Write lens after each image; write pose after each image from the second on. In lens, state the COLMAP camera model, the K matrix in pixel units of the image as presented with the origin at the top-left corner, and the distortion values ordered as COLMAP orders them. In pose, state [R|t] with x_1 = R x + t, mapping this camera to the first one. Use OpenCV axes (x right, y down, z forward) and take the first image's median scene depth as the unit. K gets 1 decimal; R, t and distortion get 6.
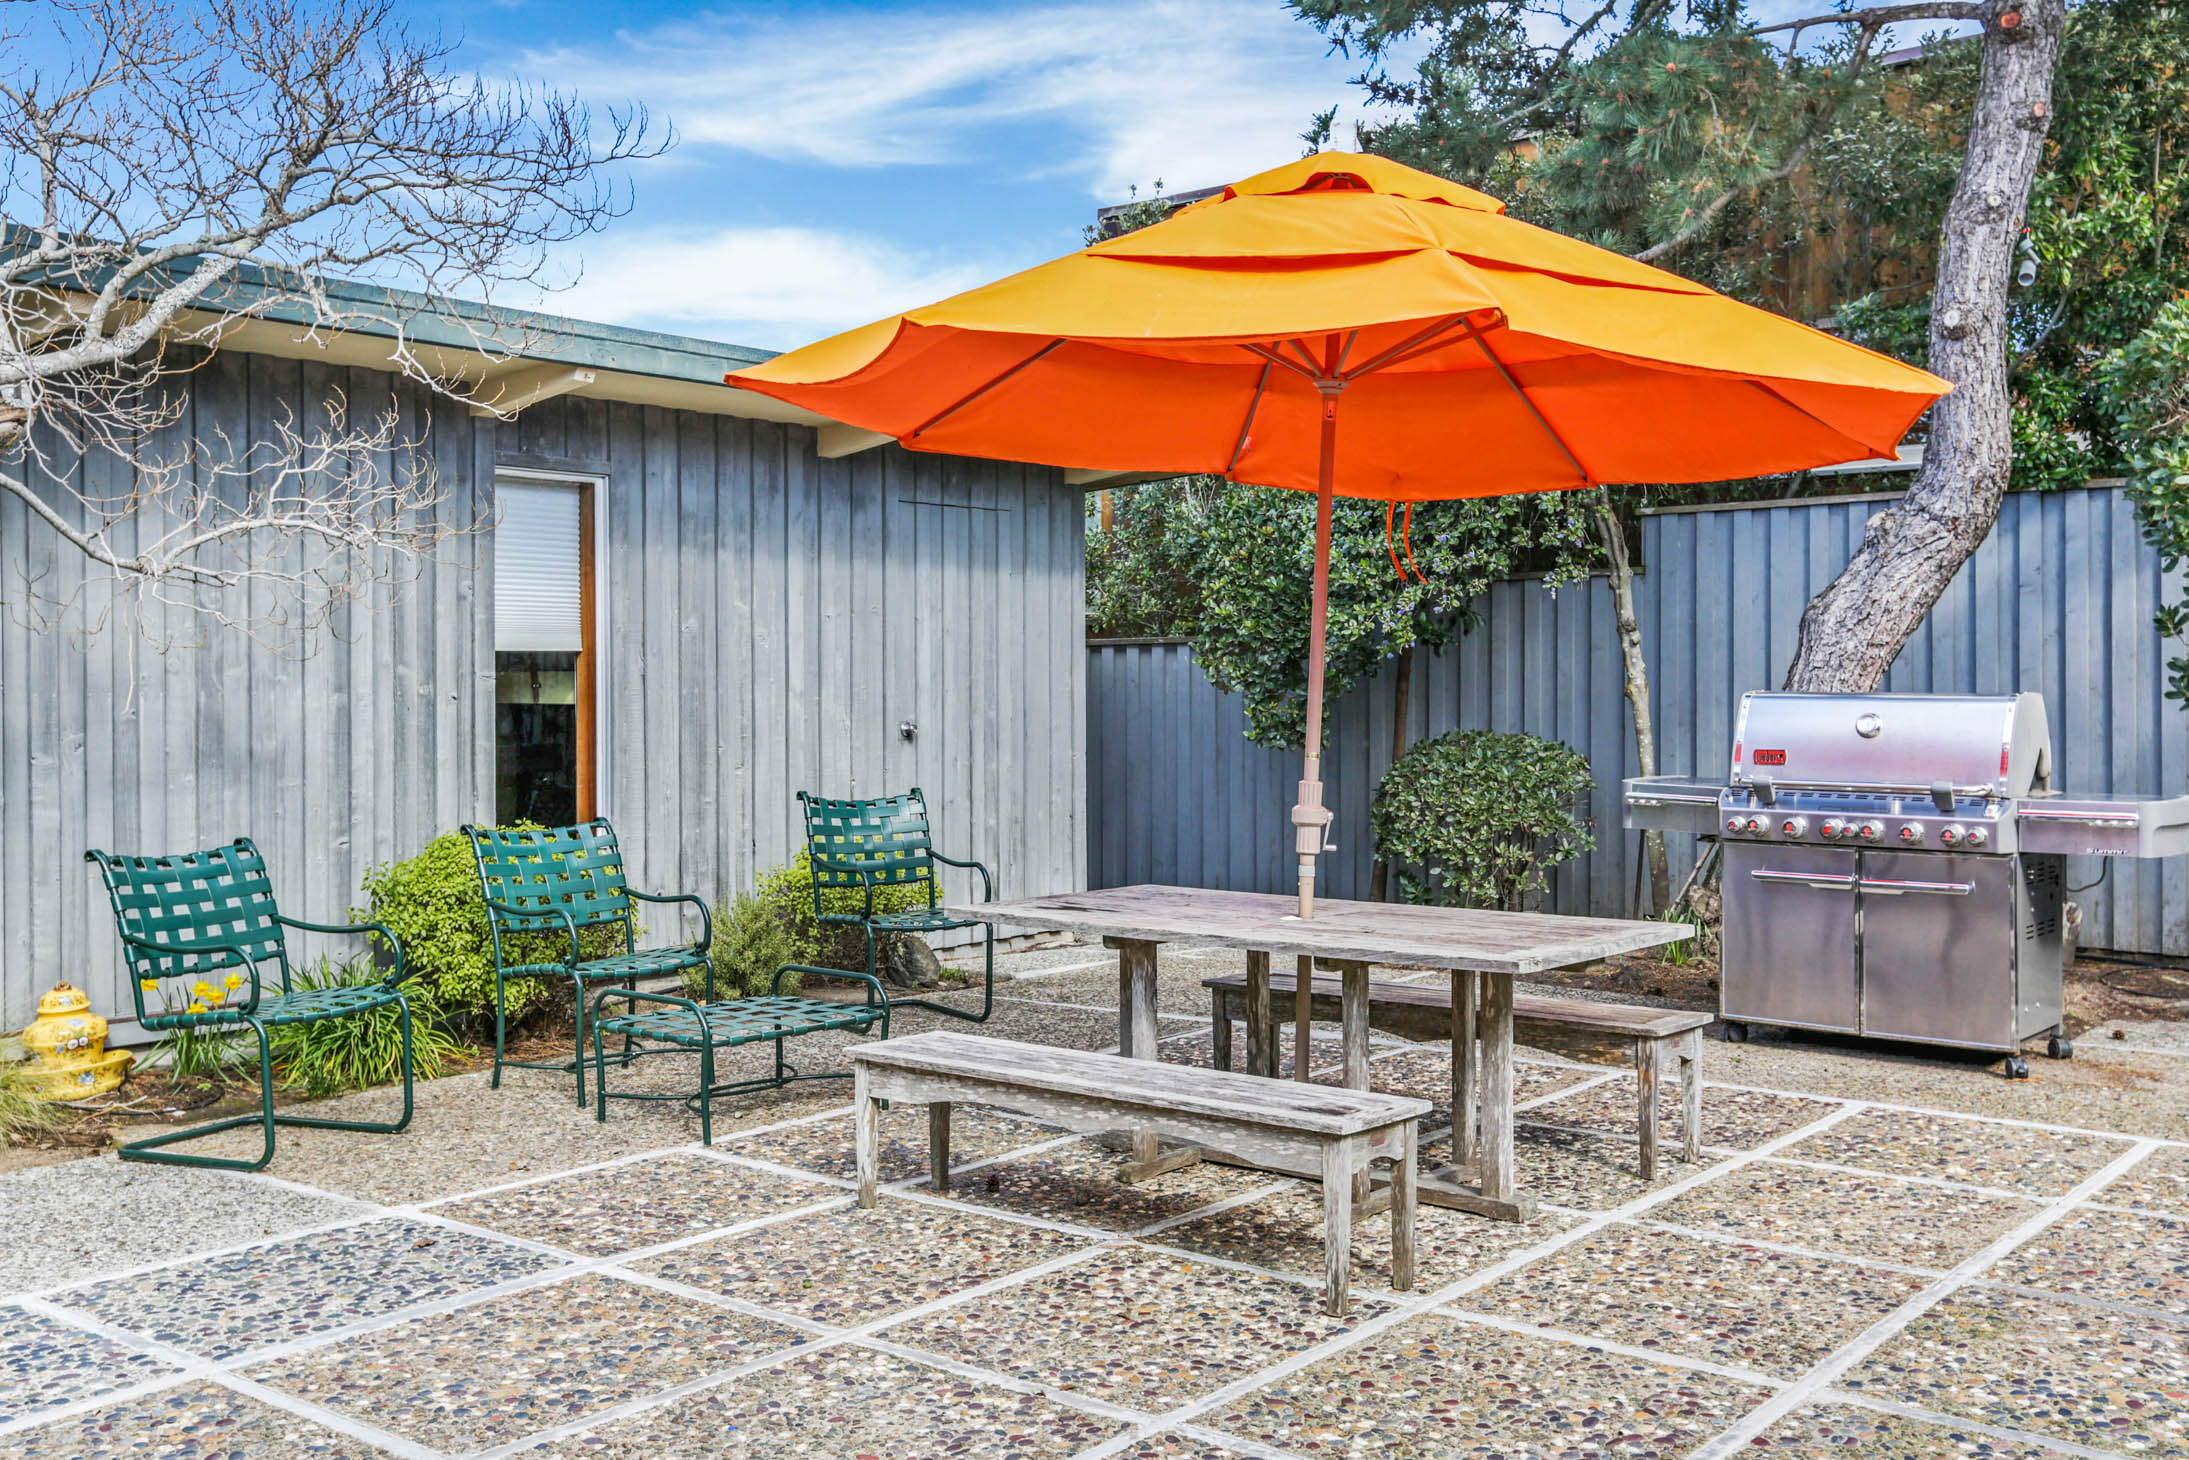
lens RADIAL K [[2053.3, 0, 1097.7], [0, 2053.3, 717.8], [0, 0, 1]] dist [0.020665, 0.000000]
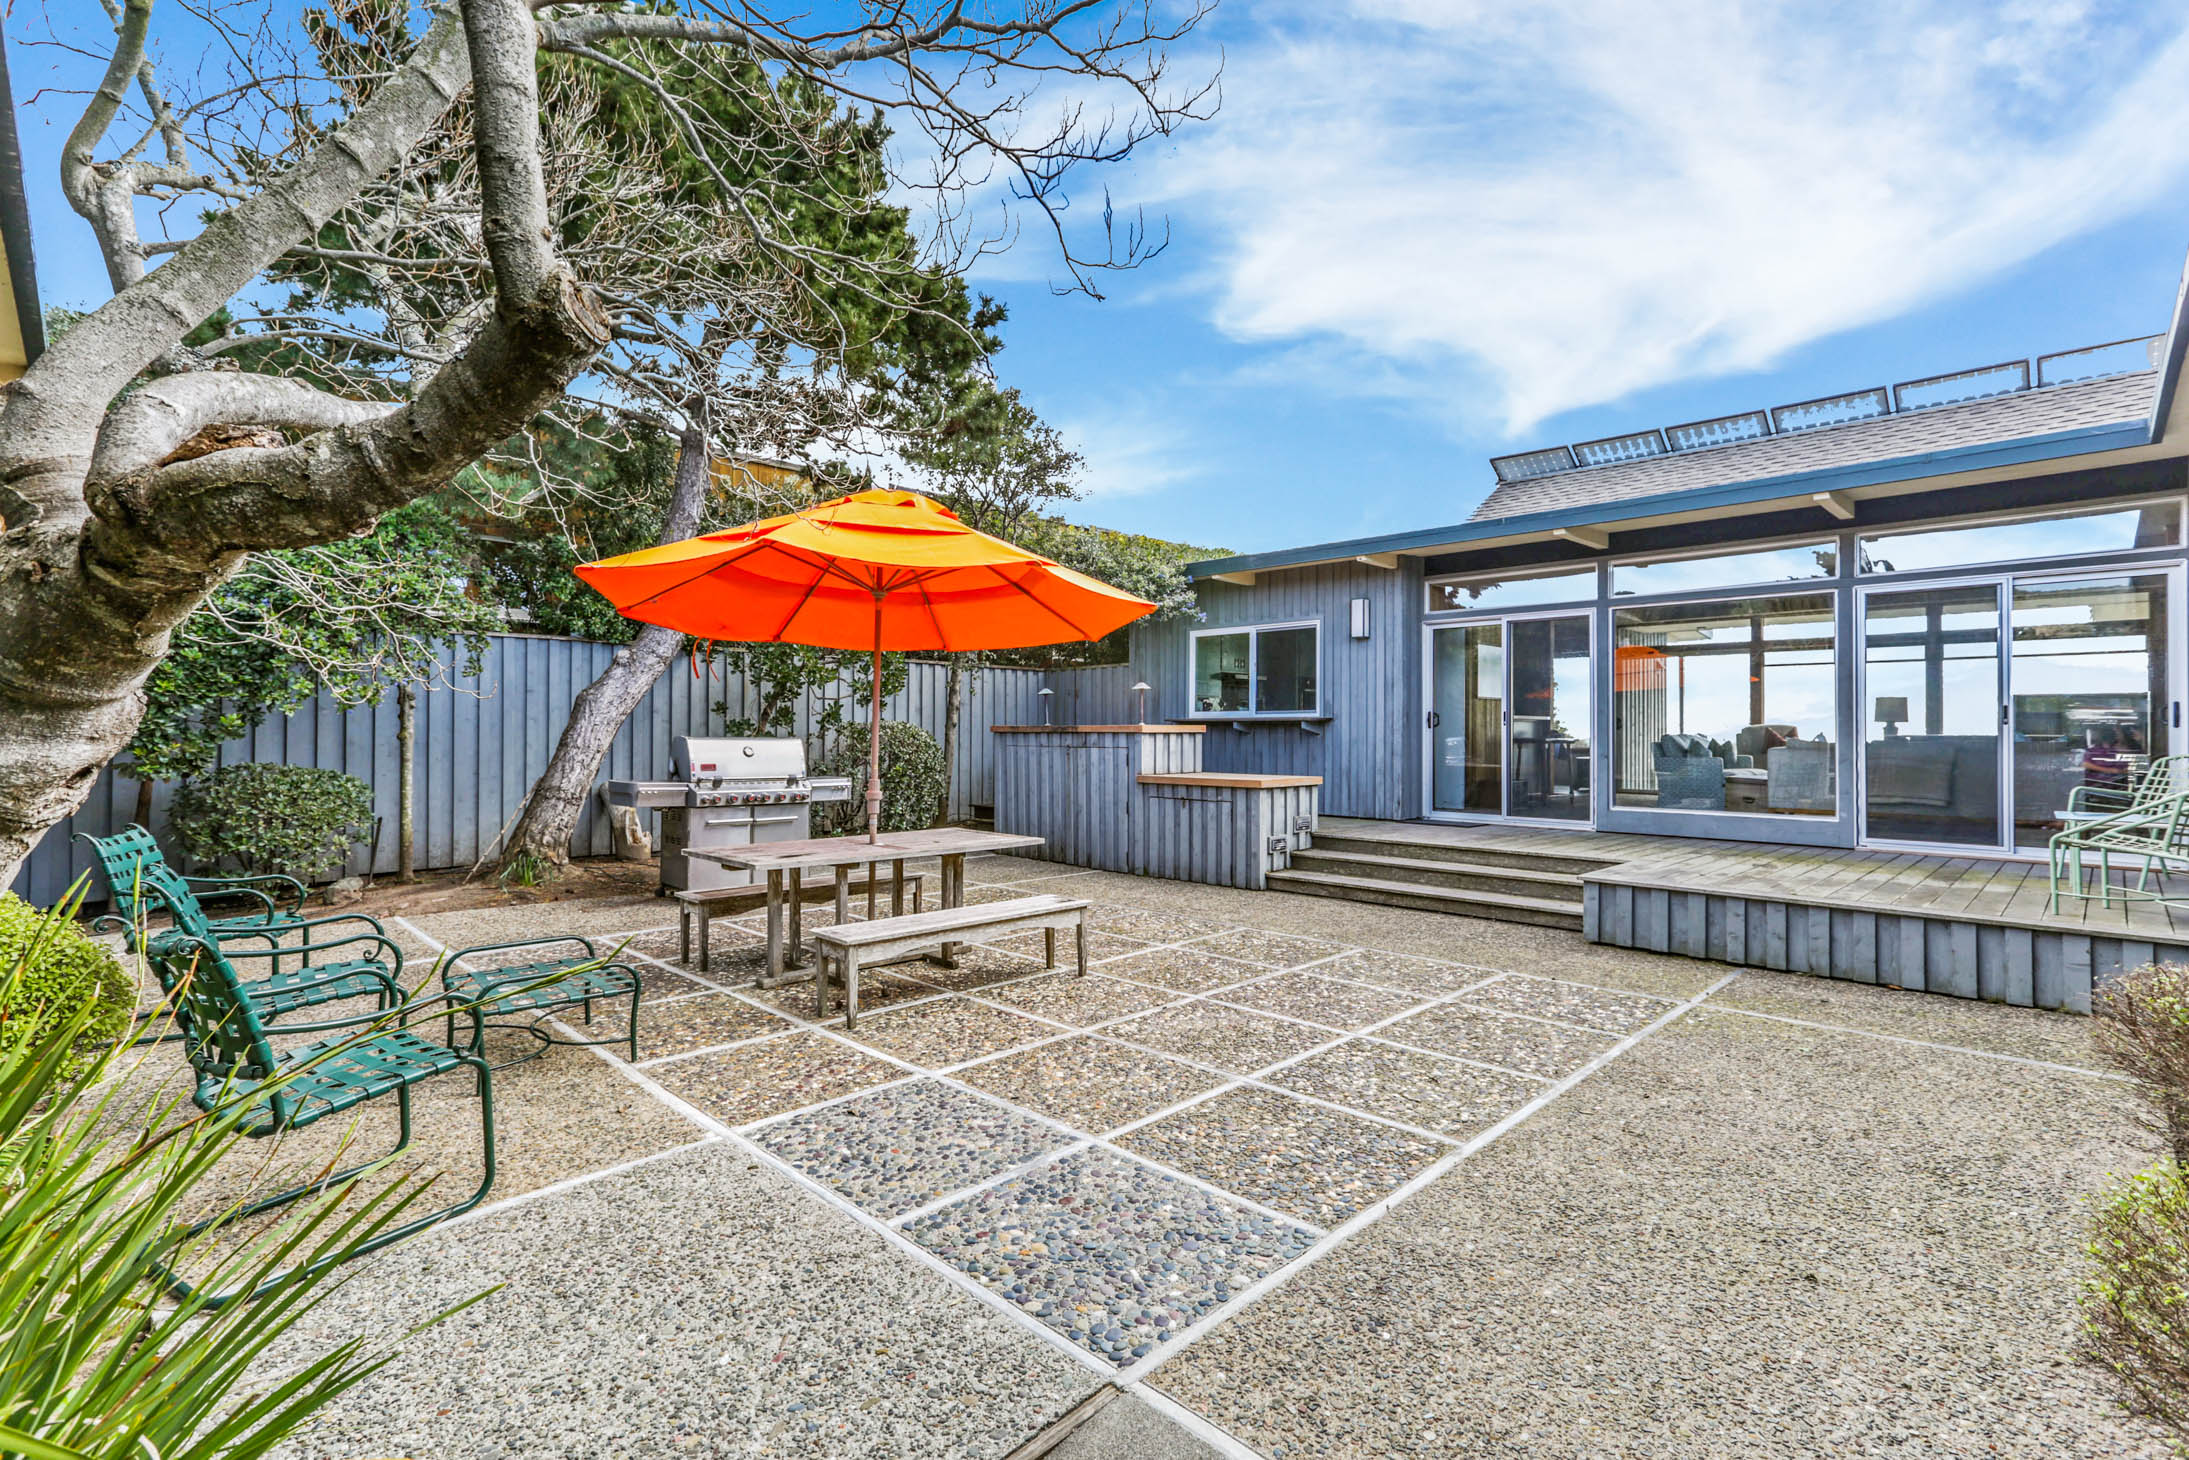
lens RADIAL K [[1027.3, 0, 1099.9], [0, 1027.3, 728.3], [0, 0, 1]] dist [0.003002, 0.000169]
pose [[0.109057, -0.001097, 0.994035, -1.170228], [0.014502, 0.999895, -0.000488, -0.022417], [-0.993930, 0.014469, 0.109062, 0.824244]]
